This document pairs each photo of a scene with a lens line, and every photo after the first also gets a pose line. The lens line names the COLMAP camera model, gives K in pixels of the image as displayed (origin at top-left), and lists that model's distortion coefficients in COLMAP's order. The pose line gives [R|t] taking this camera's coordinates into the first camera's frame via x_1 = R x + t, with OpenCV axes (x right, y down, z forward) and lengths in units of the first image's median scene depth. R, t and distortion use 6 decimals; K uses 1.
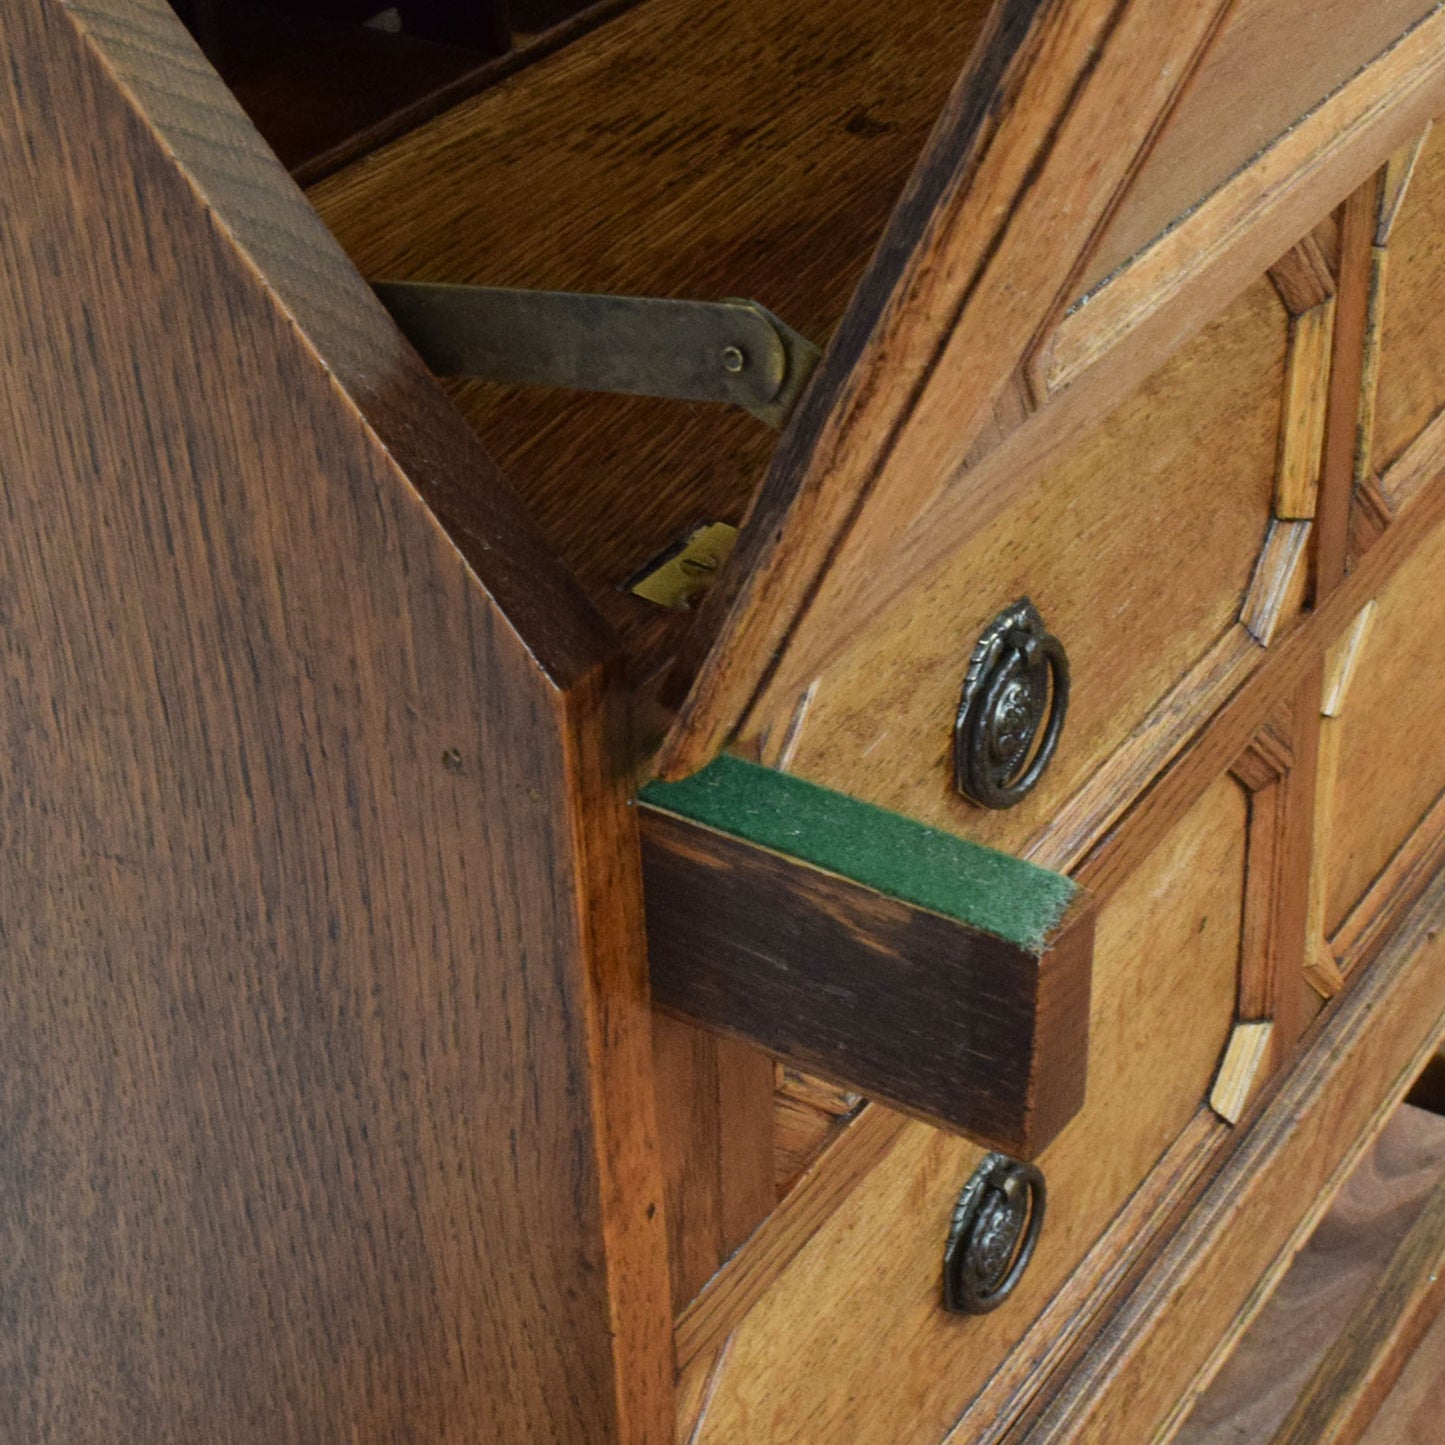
lens RADIAL K [[2901.3, 0, 708.9], [0, 2901.3, 750.7], [0, 0, 1]] dist [-0.031207, 0.000000]
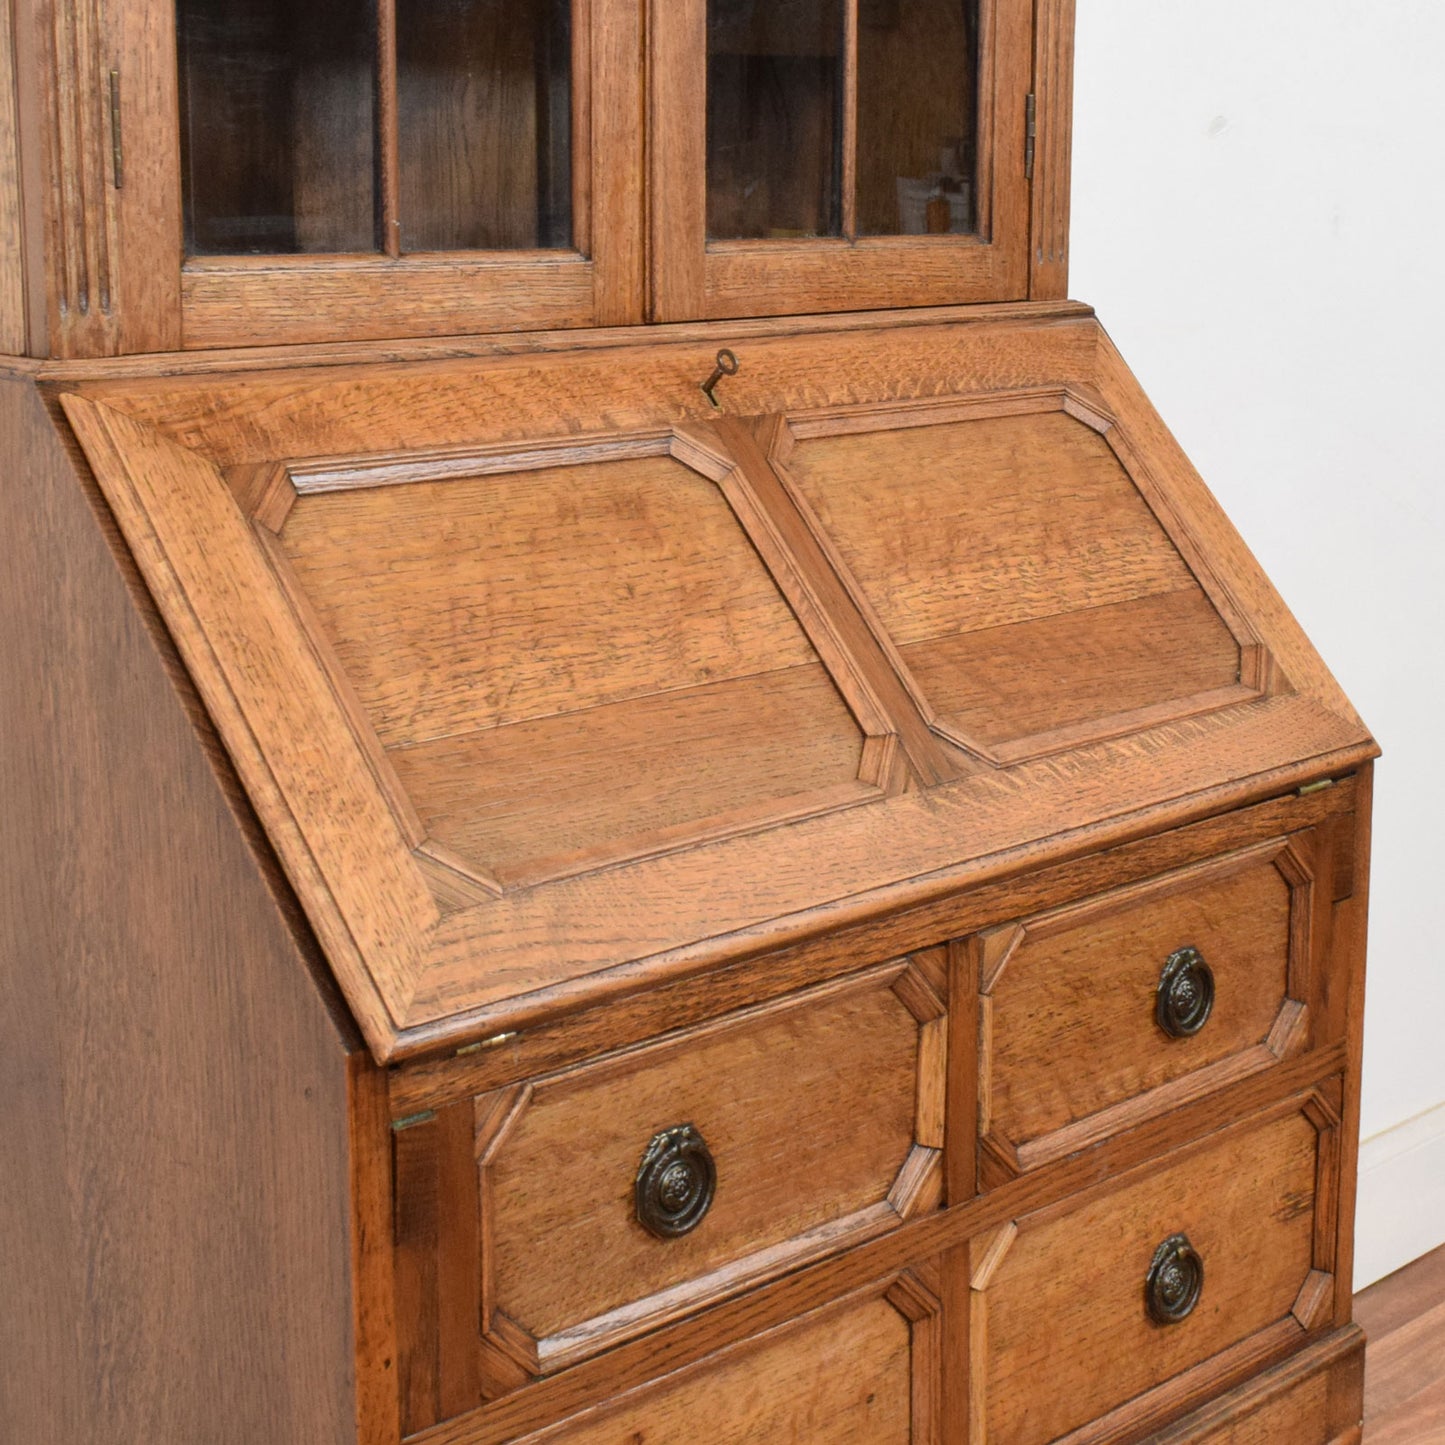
lens RADIAL K [[2542.0, 0, 767.2], [0, 2542.0, 594.5], [0, 0, 1]] dist [-0.024970, 0.000000]
pose [[0.977682, 0.070205, -0.198015, 0.411807], [-0.145371, 0.906512, -0.396361, 0.253649], [0.151677, 0.416301, 0.896486, -0.554272]]
